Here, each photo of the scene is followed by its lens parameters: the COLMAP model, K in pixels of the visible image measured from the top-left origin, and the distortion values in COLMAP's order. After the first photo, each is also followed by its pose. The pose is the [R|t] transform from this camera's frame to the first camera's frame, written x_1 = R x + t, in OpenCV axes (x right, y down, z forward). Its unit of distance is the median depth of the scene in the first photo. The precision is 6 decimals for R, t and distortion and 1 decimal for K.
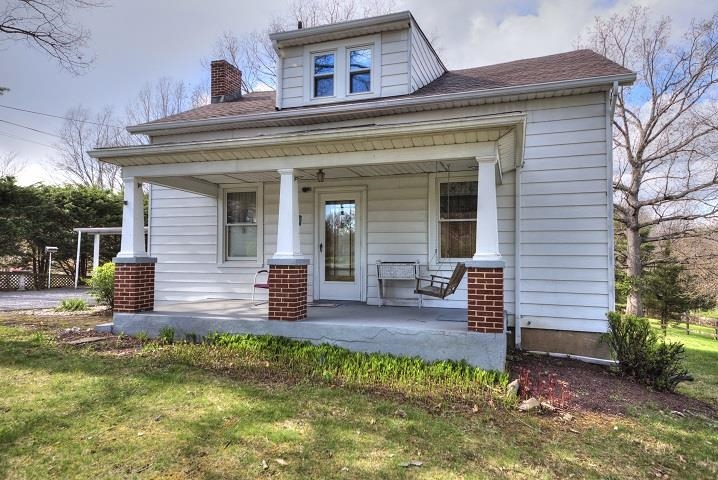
lens RADIAL K [[459.3, 0, 360.3], [0, 459.3, 238.7], [0, 0, 1]] dist [0.075307, -0.048132]
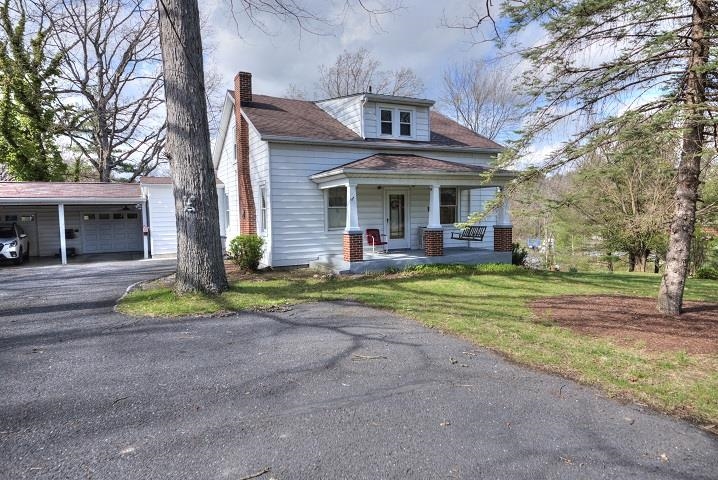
lens RADIAL K [[459.3, 0, 357.0], [0, 459.3, 241.9], [0, 0, 1]] dist [0.075307, -0.048132]
pose [[0.713266, -0.061934, 0.698152, -1.166210], [-0.007822, 0.995323, 0.096288, -0.057391], [-0.700850, -0.074139, 0.709445, -0.160810]]
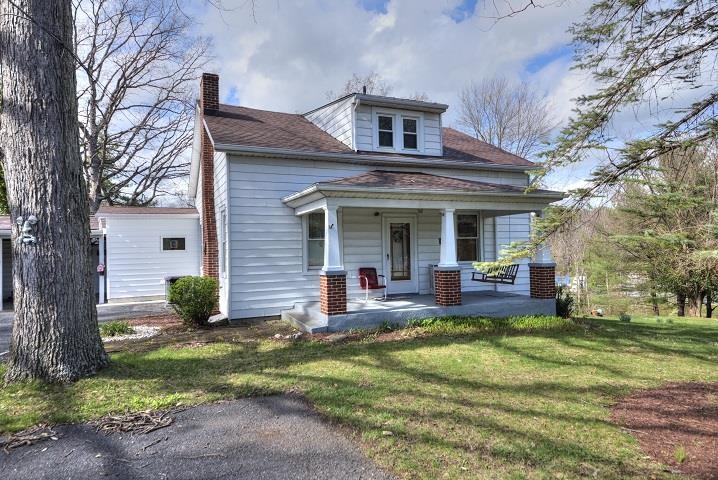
lens RADIAL K [[459.3, 0, 358.6], [0, 459.3, 239.8], [0, 0, 1]] dist [0.075307, -0.048132]
pose [[0.742934, -0.005364, 0.669343, -0.876320], [-0.005393, 0.999887, 0.013998, -0.041429], [-0.669343, -0.014009, 0.742822, 0.027590]]
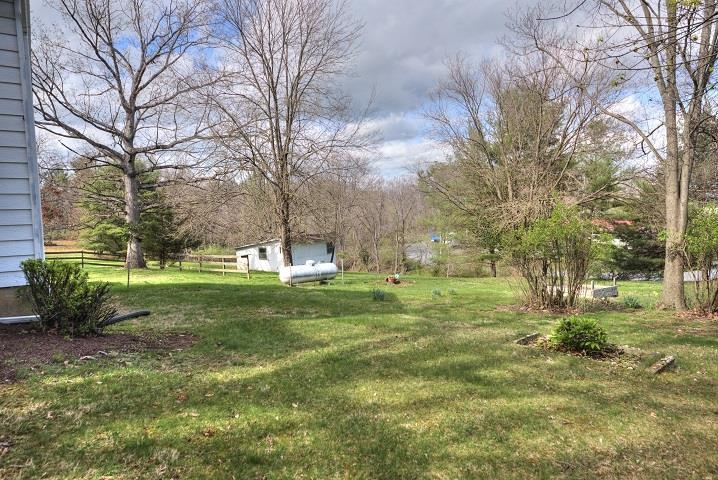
lens RADIAL K [[459.3, 0, 359.0], [0, 459.3, 239.3], [0, 0, 1]] dist [0.075307, -0.048132]
pose [[0.585541, -0.077883, 0.806893, 0.161285], [-0.011077, 0.994512, 0.104032, 0.019240], [-0.810567, -0.069853, 0.581465, 0.020232]]
